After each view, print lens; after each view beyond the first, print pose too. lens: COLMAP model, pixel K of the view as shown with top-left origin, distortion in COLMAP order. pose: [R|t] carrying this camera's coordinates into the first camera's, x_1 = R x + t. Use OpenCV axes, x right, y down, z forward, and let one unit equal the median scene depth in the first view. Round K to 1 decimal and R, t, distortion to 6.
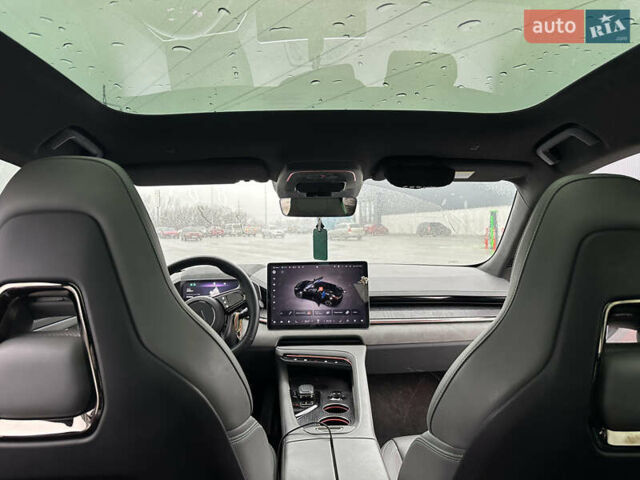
lens RADIAL K [[478.8, 0, 322.4], [0, 478.8, 225.3], [0, 0, 1]] dist [0.050408, -0.000532]
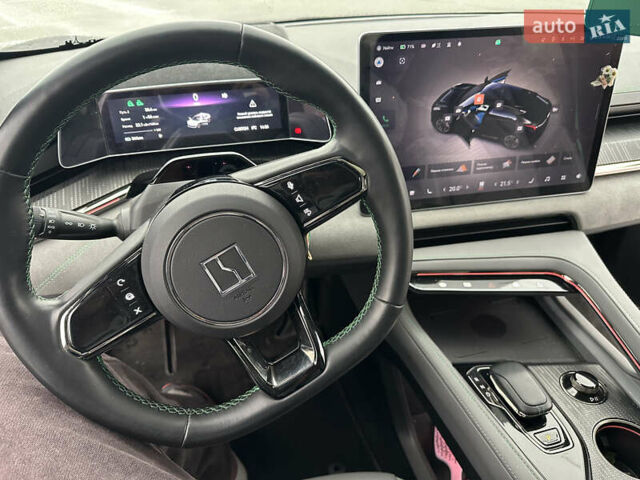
lens RADIAL K [[458.6, 0, 320.0], [0, 458.6, 243.2], [0, 0, 1]] dist [0.046510, -0.069420]
pose [[0.979271, -0.109171, 0.170618, -0.215943], [-0.002741, 0.835109, 0.550078, 0.024329], [-0.202537, -0.539142, 0.817499, 0.677671]]
